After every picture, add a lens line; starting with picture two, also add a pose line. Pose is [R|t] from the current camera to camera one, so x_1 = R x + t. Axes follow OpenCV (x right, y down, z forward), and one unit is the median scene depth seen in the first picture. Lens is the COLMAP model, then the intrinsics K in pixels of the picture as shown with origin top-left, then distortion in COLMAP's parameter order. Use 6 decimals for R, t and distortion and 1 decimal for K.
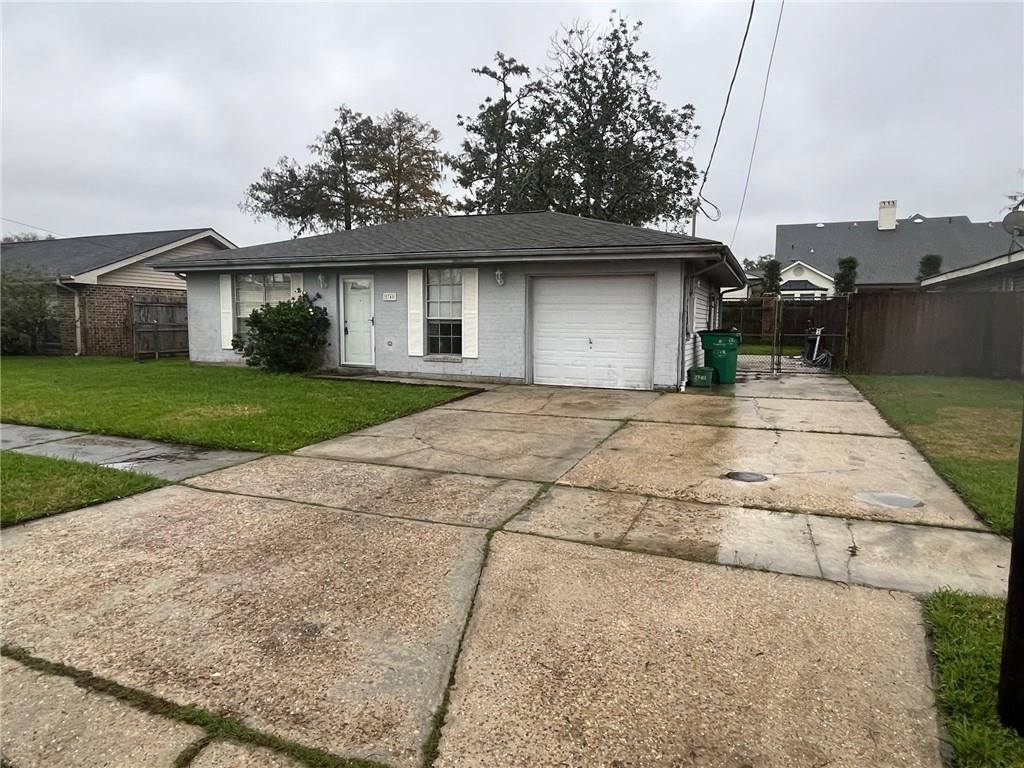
lens RADIAL K [[621.0, 0, 512.0], [0, 621.0, 384.0], [0, 0, 1]] dist [-0.001860, -0.000832]
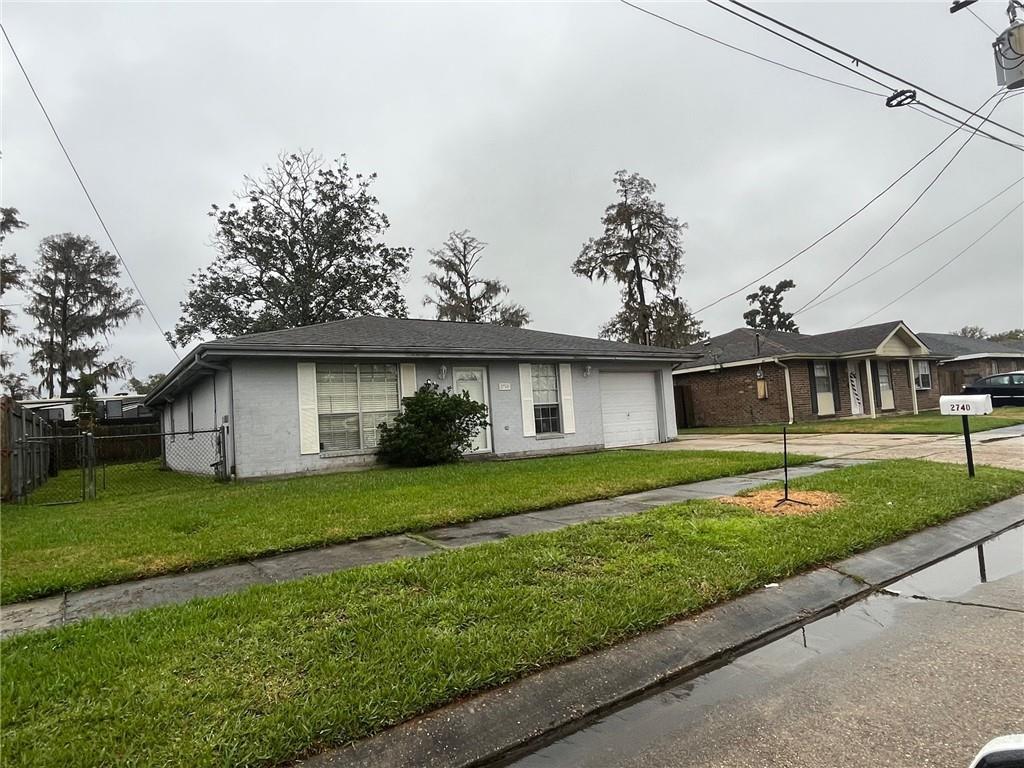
lens RADIAL K [[626.1, 0, 512.0], [0, 626.1, 384.0], [0, 0, 1]] dist [-0.000184, -0.003838]
pose [[0.528619, 0.011210, 0.848785, -1.105528], [0.155076, 0.981810, -0.109547, -0.017476], [-0.834574, 0.189535, 0.517265, 0.381440]]
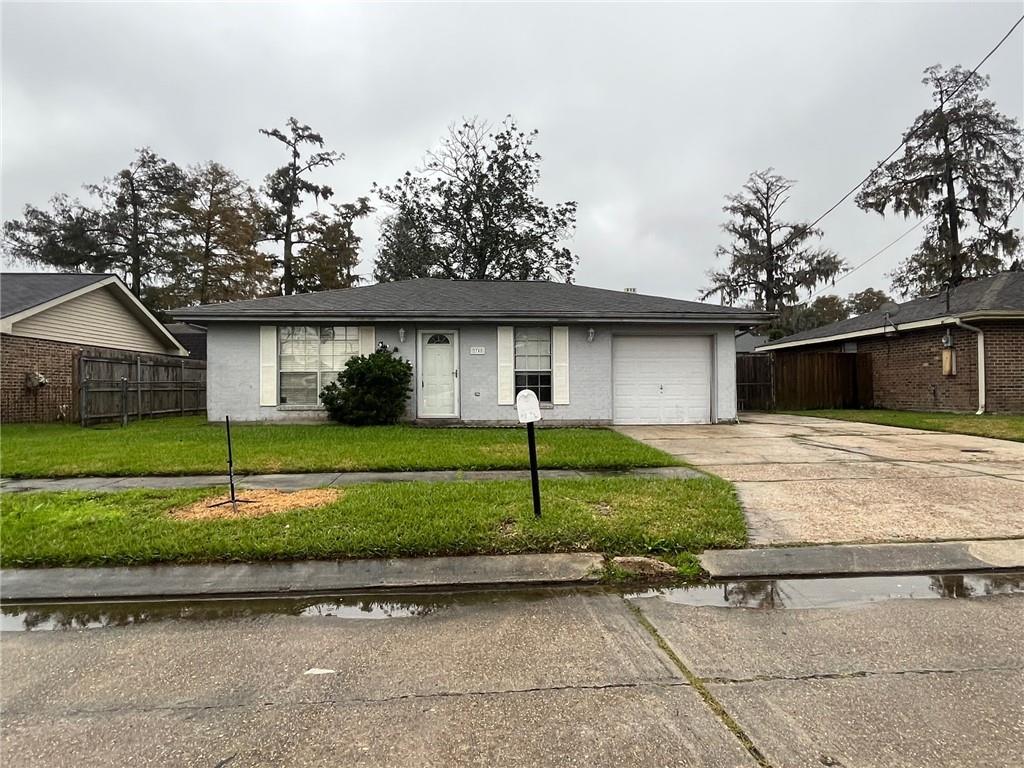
lens RADIAL K [[626.1, 0, 512.0], [0, 626.1, 384.0], [0, 0, 1]] dist [-0.000184, -0.003838]
pose [[0.896691, -0.008286, 0.442580, -0.597166], [0.057905, 0.993429, -0.098719, 0.026122], [-0.438854, 0.114148, 0.891279, 0.012555]]
